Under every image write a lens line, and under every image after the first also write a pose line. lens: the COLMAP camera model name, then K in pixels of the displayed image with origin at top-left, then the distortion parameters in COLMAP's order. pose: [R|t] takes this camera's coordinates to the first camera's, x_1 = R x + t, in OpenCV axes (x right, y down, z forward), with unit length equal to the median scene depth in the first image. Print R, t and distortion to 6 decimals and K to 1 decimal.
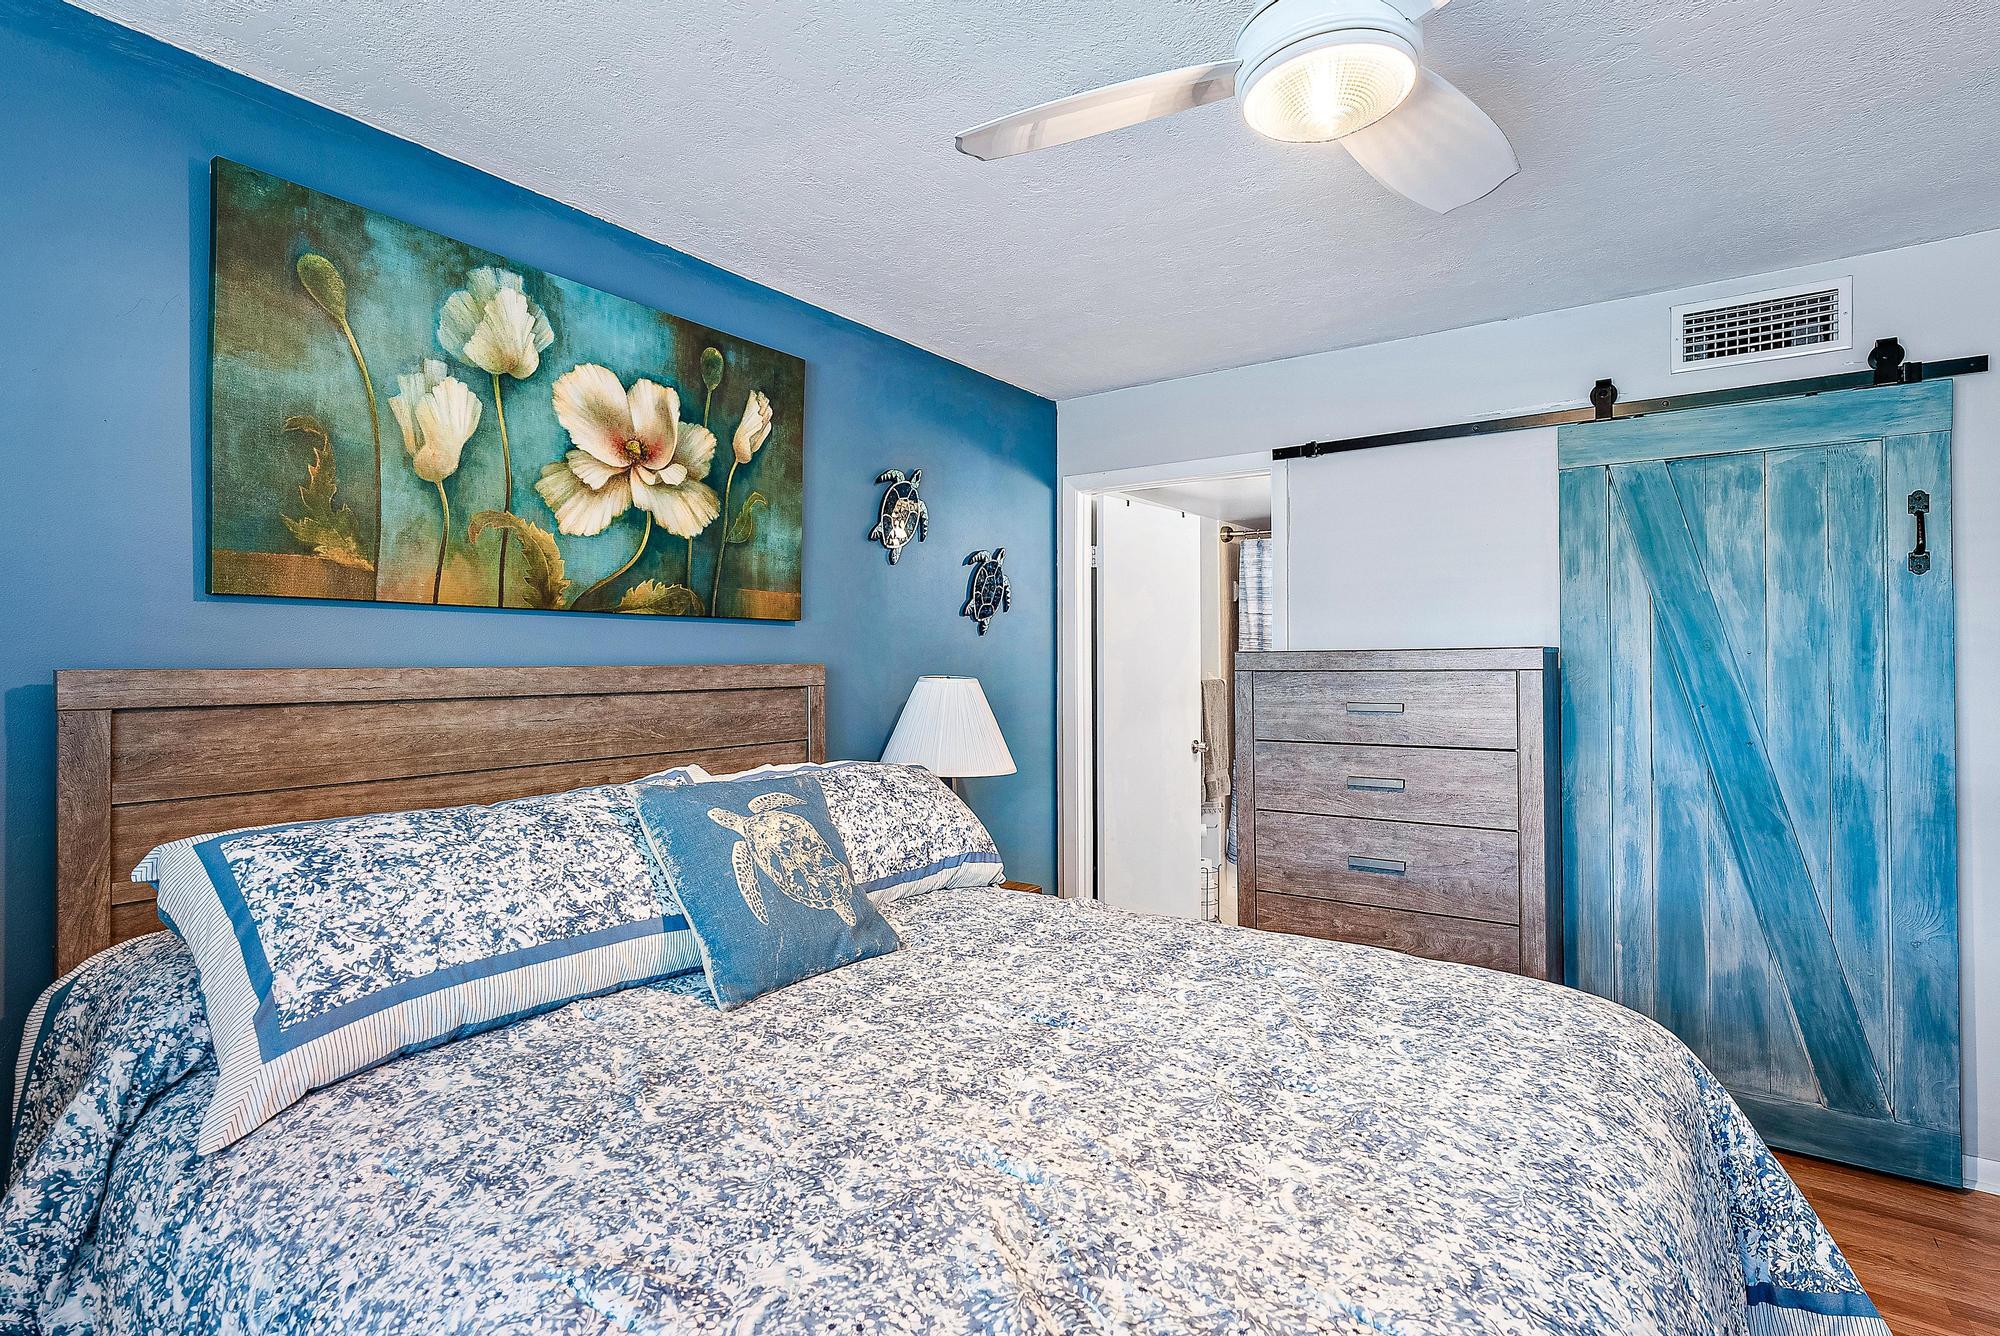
lens RADIAL K [[962.4, 0, 1002.4], [0, 962.4, 659.0], [0, 0, 1]] dist [0.000879, -0.000246]
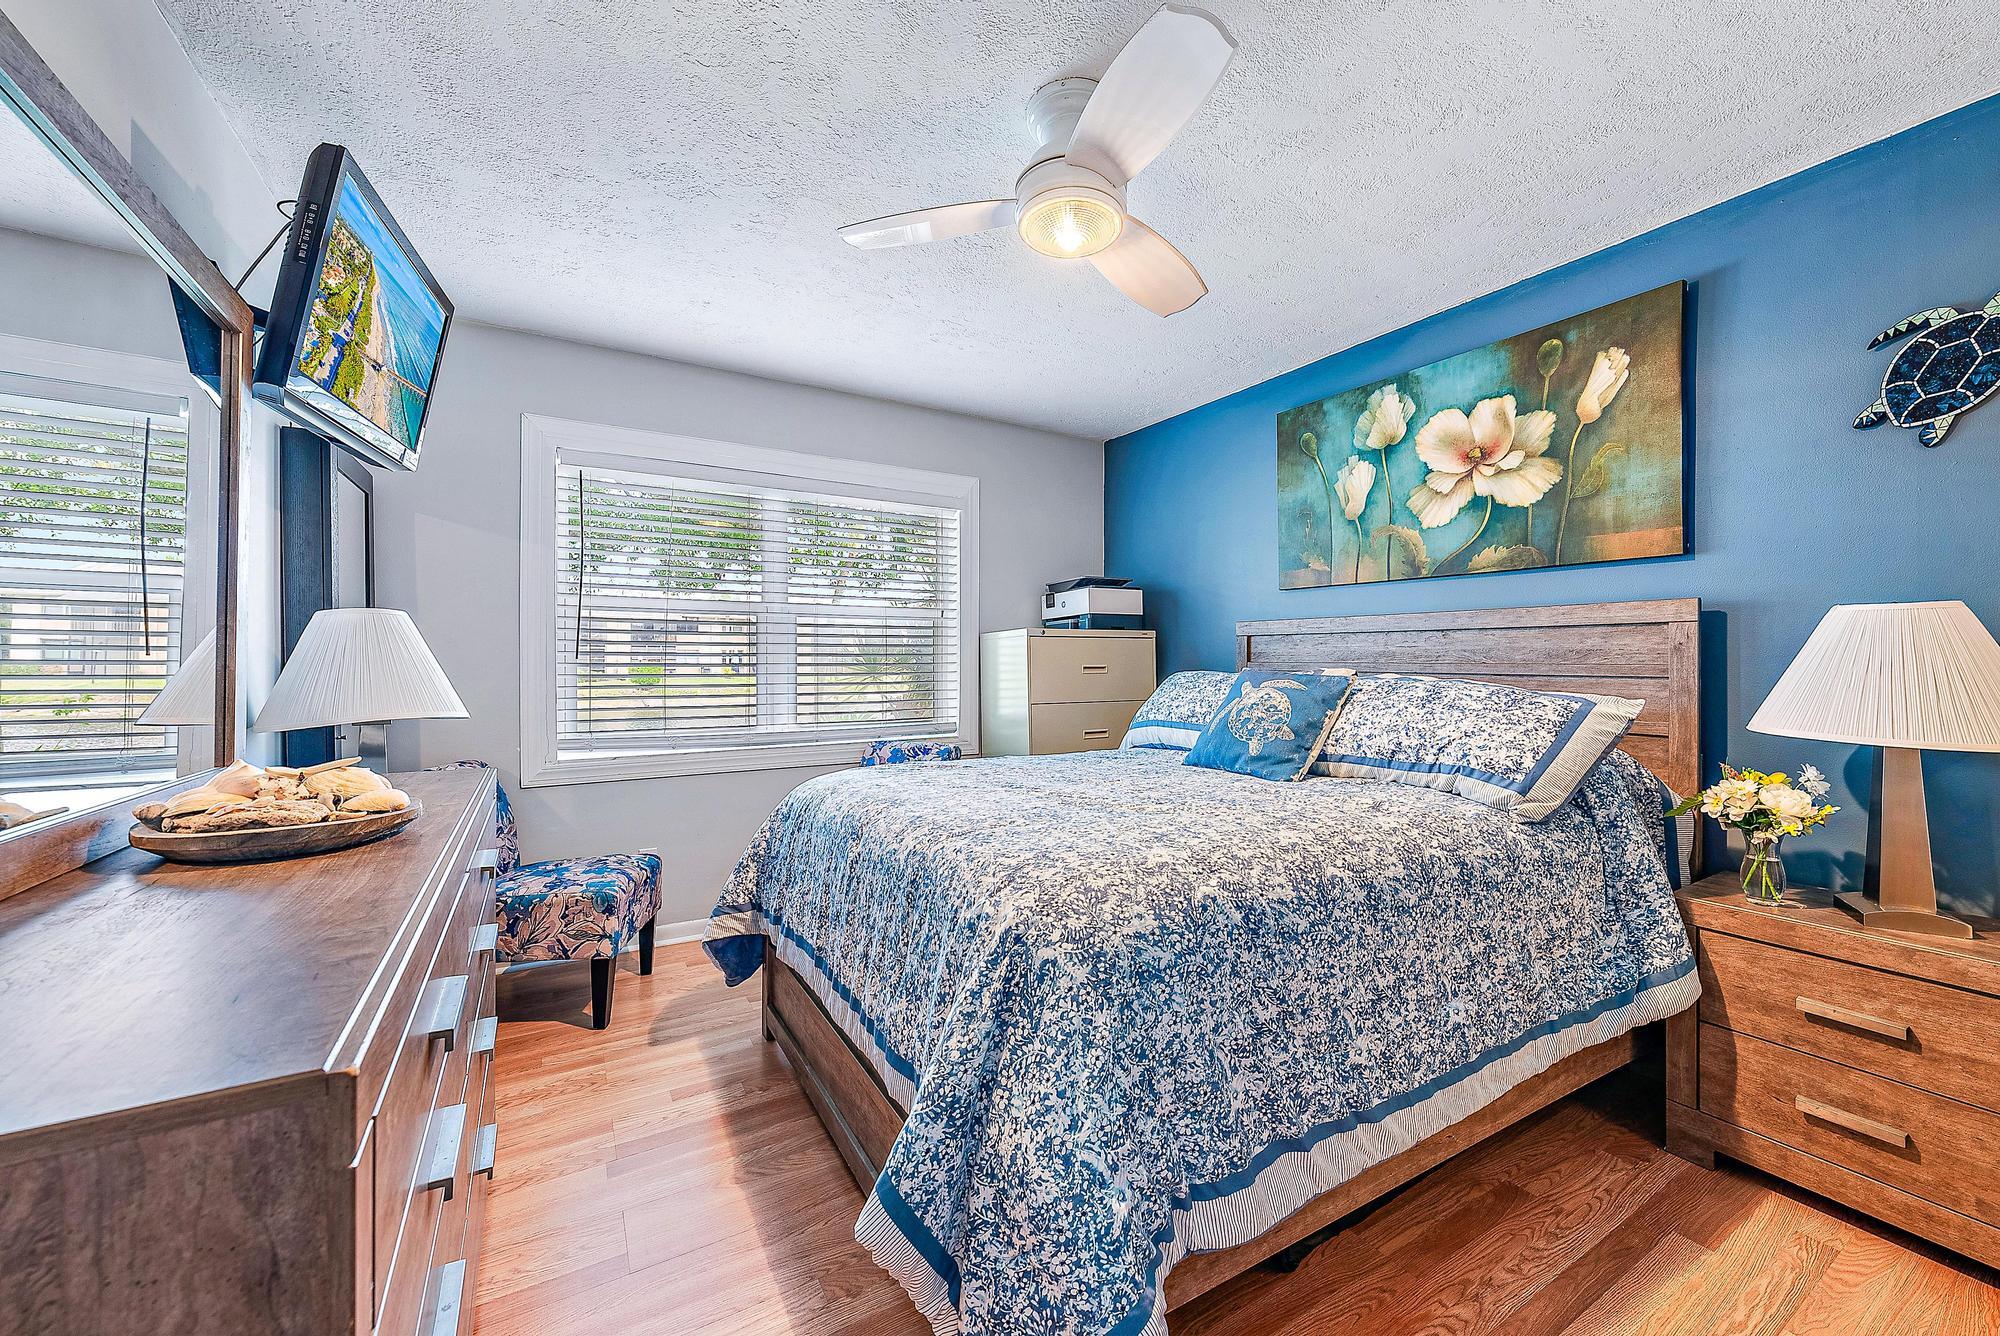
lens RADIAL K [[760.2, 0, 1000.1], [0, 760.2, 658.1], [0, 0, 1]] dist [-0.001750, 0.000112]
pose [[-0.415884, 0.000402, -0.909418, 0.977526], [-0.002388, 0.999996, 0.001534, 0.082238], [0.909415, 0.002809, -0.415881, 0.902201]]
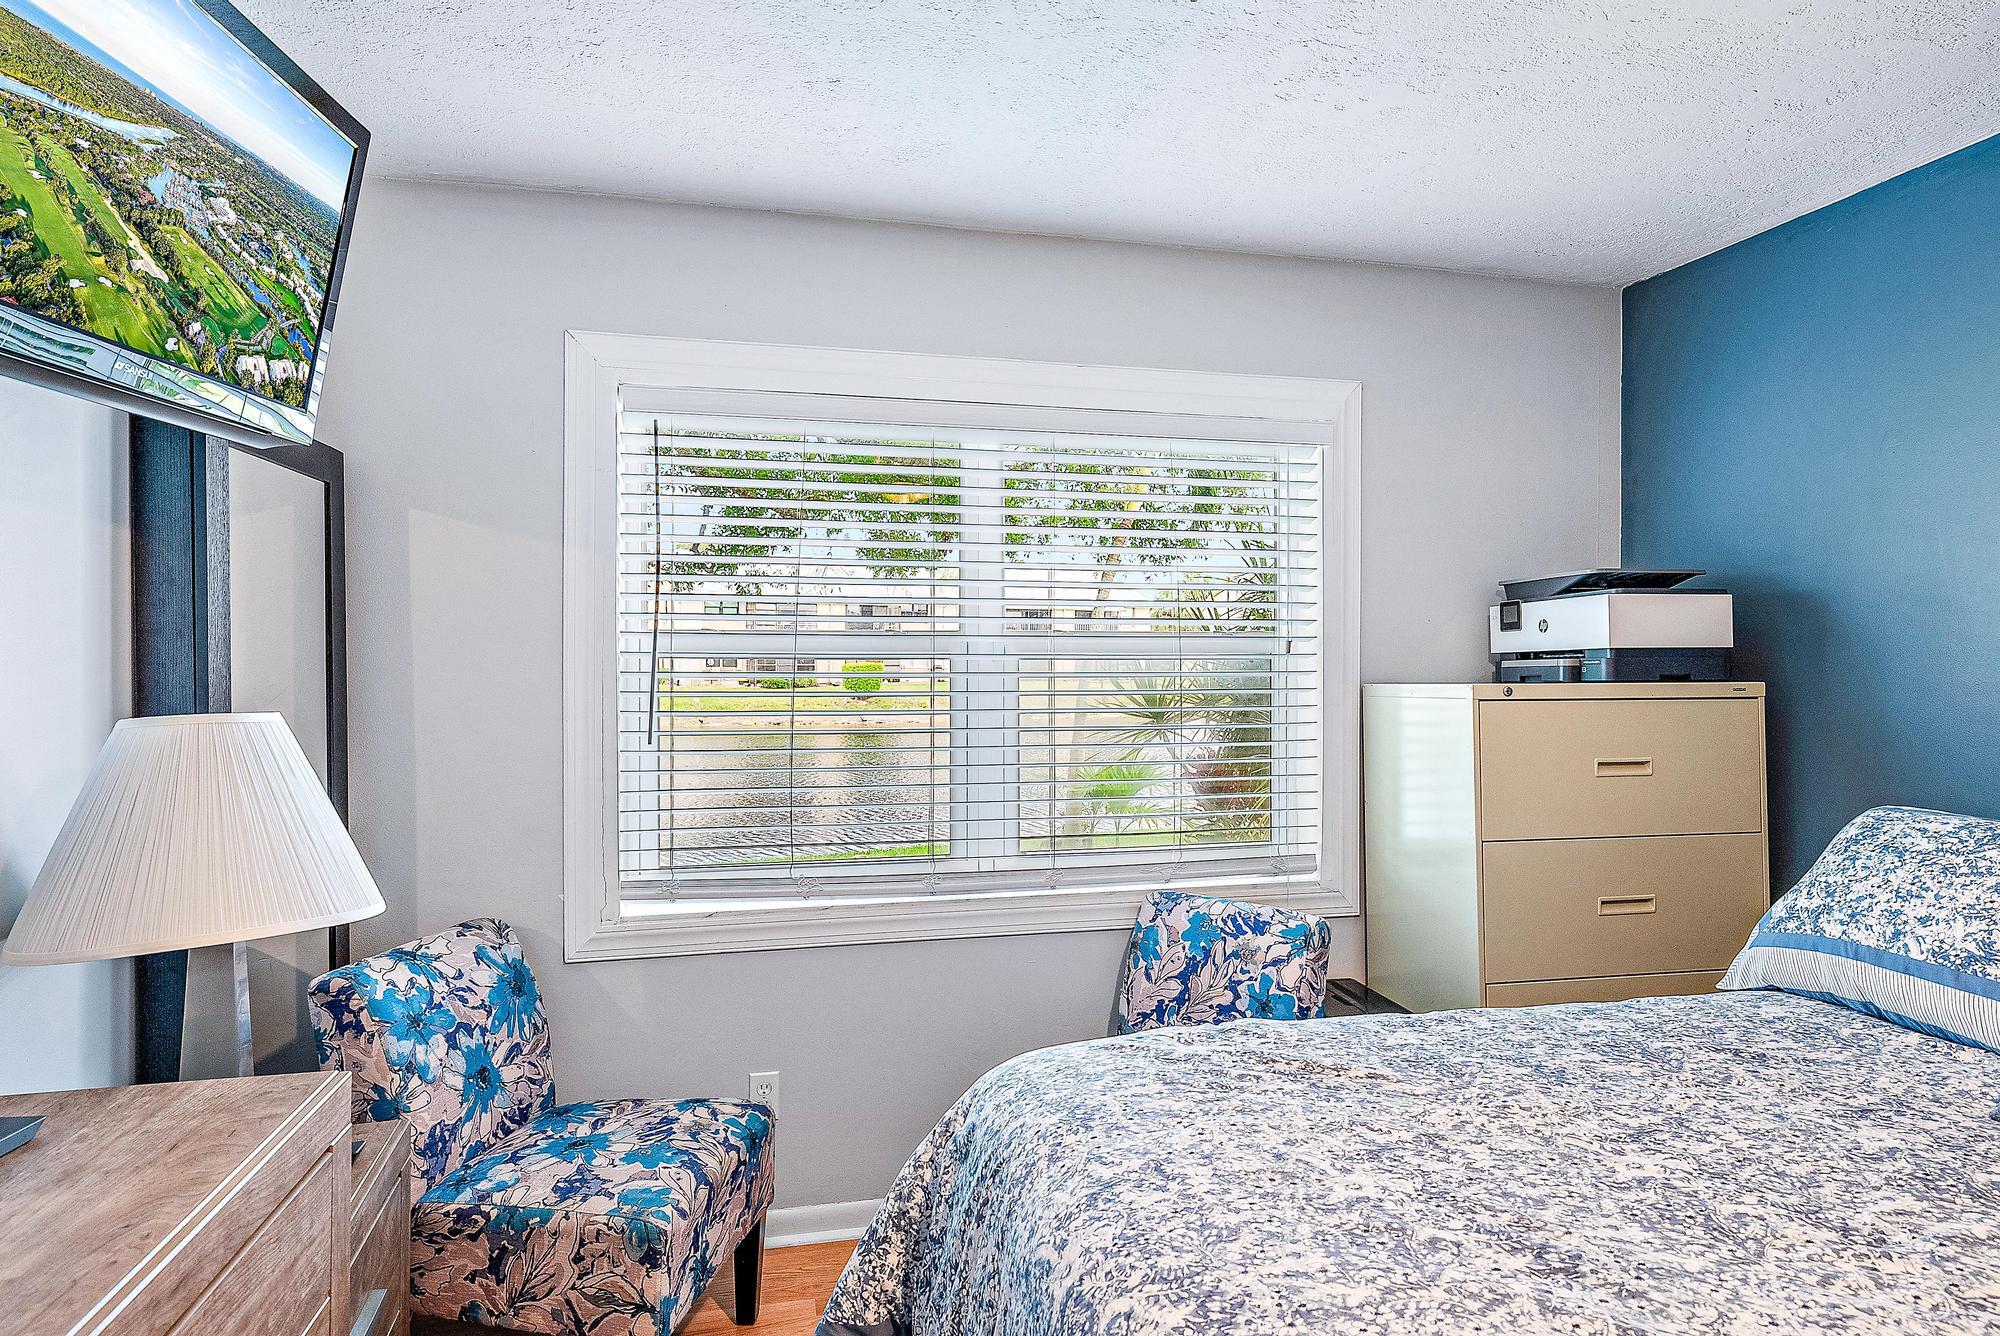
lens RADIAL K [[1079.1, 0, 1001.4], [0, 1079.1, 659.8], [0, 0, 1]] dist [0.001136, -0.000105]
pose [[-0.676529, 0.004835, -0.736400, 0.624542], [-0.000964, 0.999972, 0.007451, -0.012952], [0.736415, 0.005750, -0.676506, 0.672241]]
